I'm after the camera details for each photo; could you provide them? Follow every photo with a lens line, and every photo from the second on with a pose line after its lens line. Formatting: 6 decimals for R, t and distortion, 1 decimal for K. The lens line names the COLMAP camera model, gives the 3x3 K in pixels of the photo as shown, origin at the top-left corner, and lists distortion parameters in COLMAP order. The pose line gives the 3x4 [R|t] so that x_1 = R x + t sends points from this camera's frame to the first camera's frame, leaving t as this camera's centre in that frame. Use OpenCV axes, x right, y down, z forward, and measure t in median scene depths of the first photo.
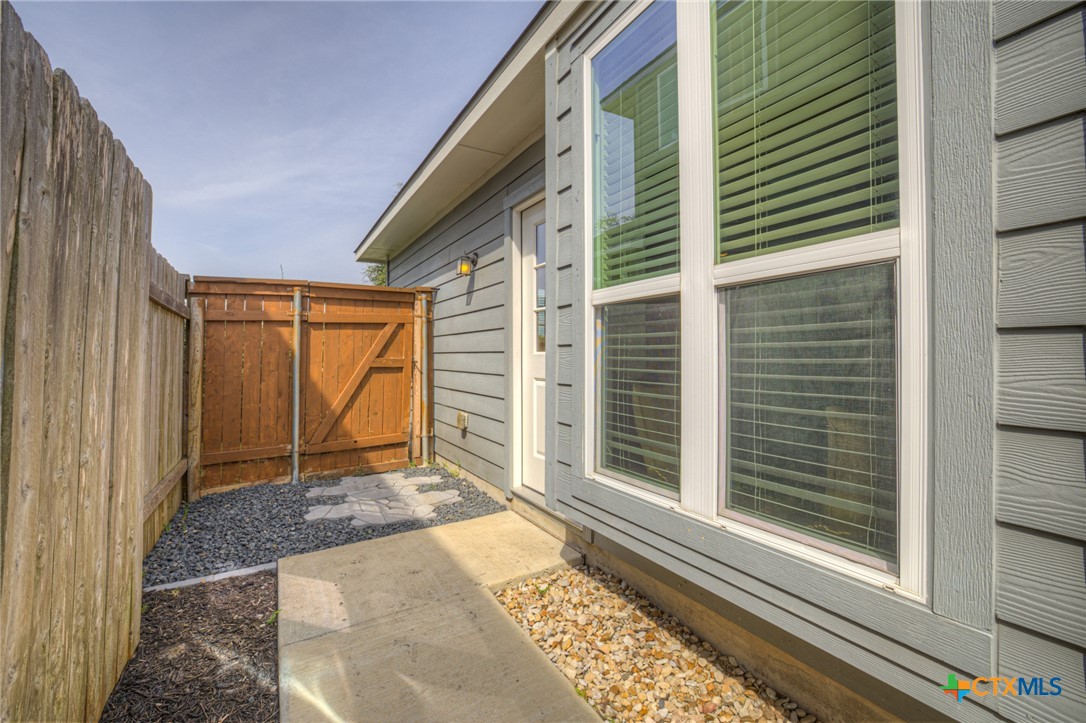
lens RADIAL K [[454.2, 0, 543.0], [0, 454.2, 361.5], [0, 0, 1]] dist [-0.047867, 0.019190]
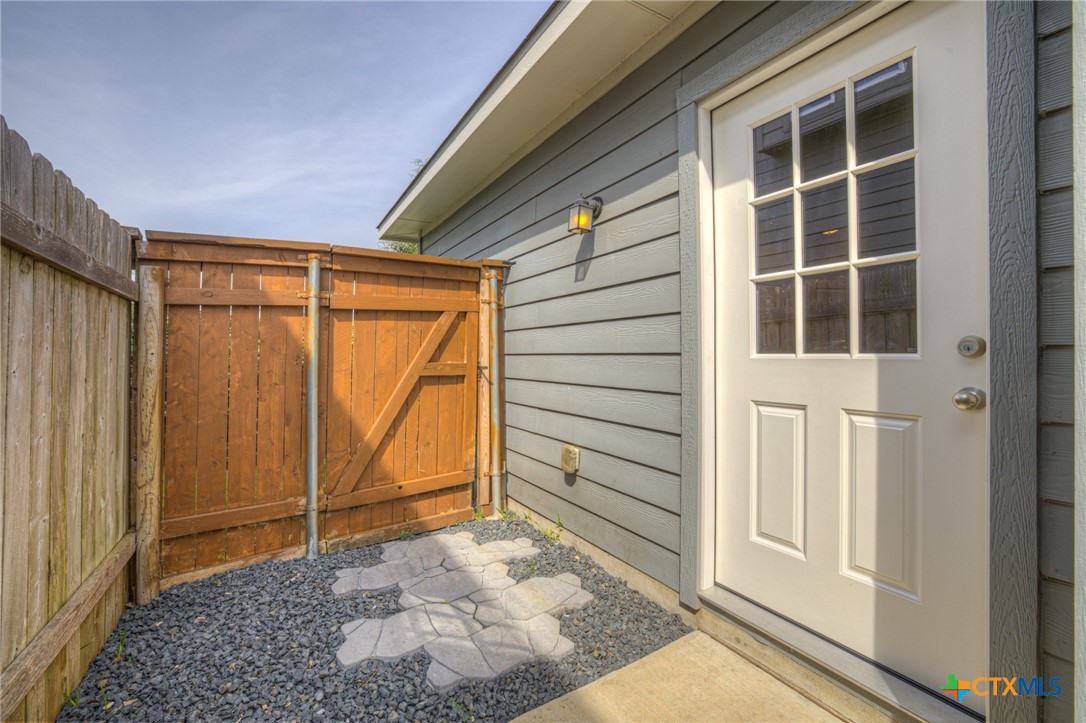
lens RADIAL K [[454.2, 0, 543.0], [0, 454.2, 361.5], [0, 0, 1]] dist [-0.047867, 0.019190]
pose [[0.999985, -0.004187, -0.003647, -0.216556], [0.004194, 0.999989, 0.002060, -0.011218], [0.003638, -0.002075, 0.999991, 0.355567]]
